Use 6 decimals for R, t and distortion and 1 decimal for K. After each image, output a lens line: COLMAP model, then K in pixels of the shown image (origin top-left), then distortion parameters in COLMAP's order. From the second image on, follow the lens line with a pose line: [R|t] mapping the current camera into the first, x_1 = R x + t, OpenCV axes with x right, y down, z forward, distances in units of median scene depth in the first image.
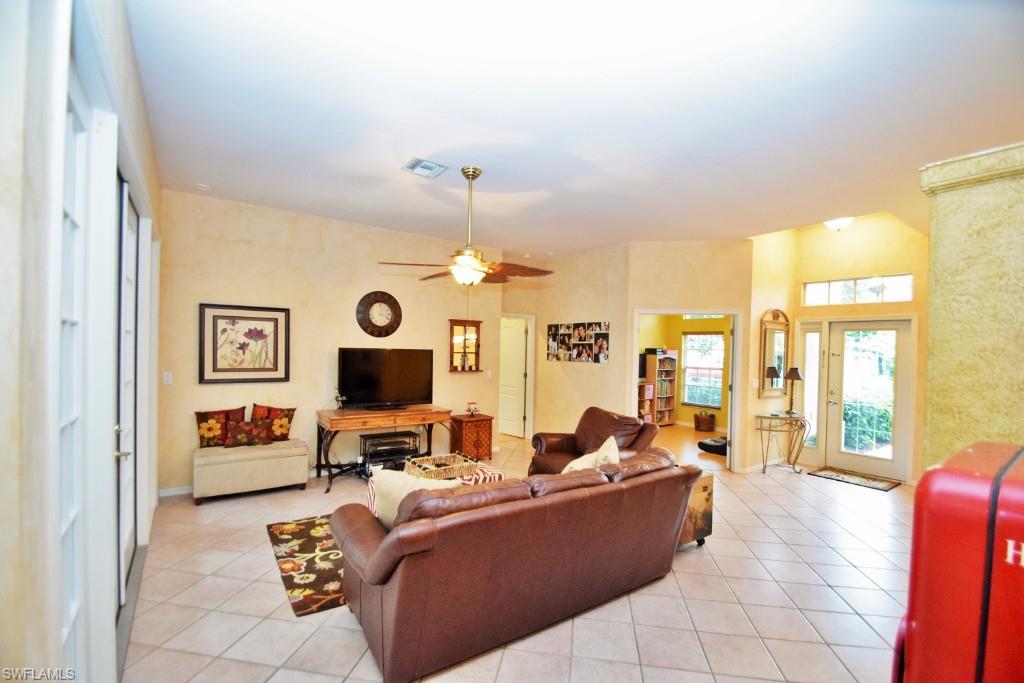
lens RADIAL K [[449.8, 0, 531.2], [0, 449.8, 355.5], [0, 0, 1]] dist [0.001153, -0.008892]
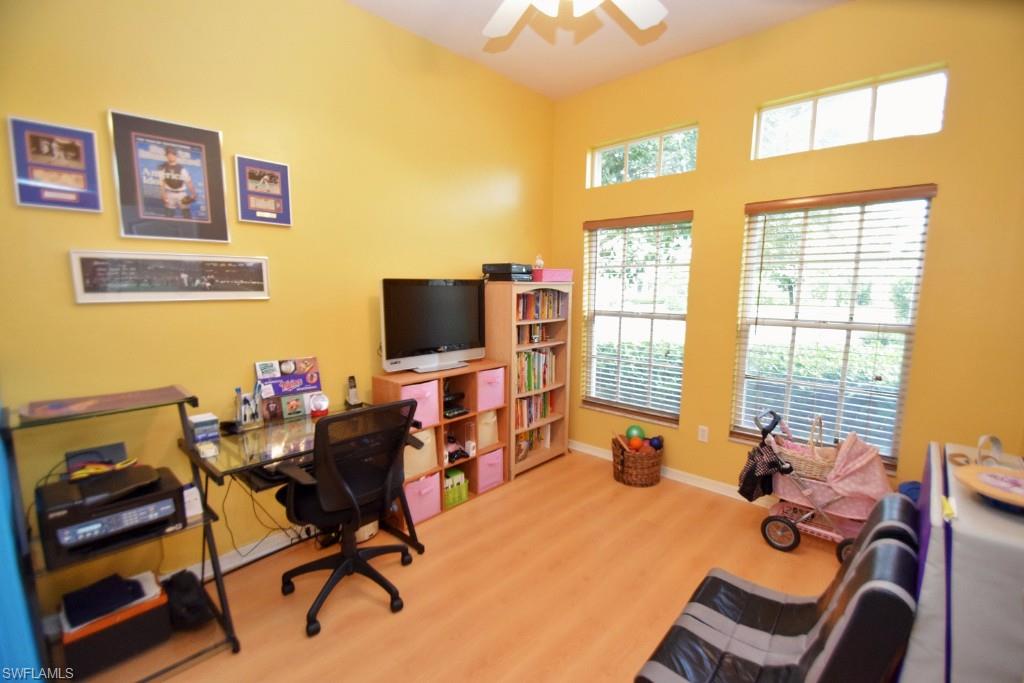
lens RADIAL K [[449.8, 0, 522.4], [0, 449.8, 346.8], [0, 0, 1]] dist [0.001153, -0.008892]
pose [[0.984856, -0.040199, 0.168652, 0.219310], [0.019131, 0.992006, 0.124730, 0.004980], [-0.172318, -0.119615, 0.977752, 0.632838]]
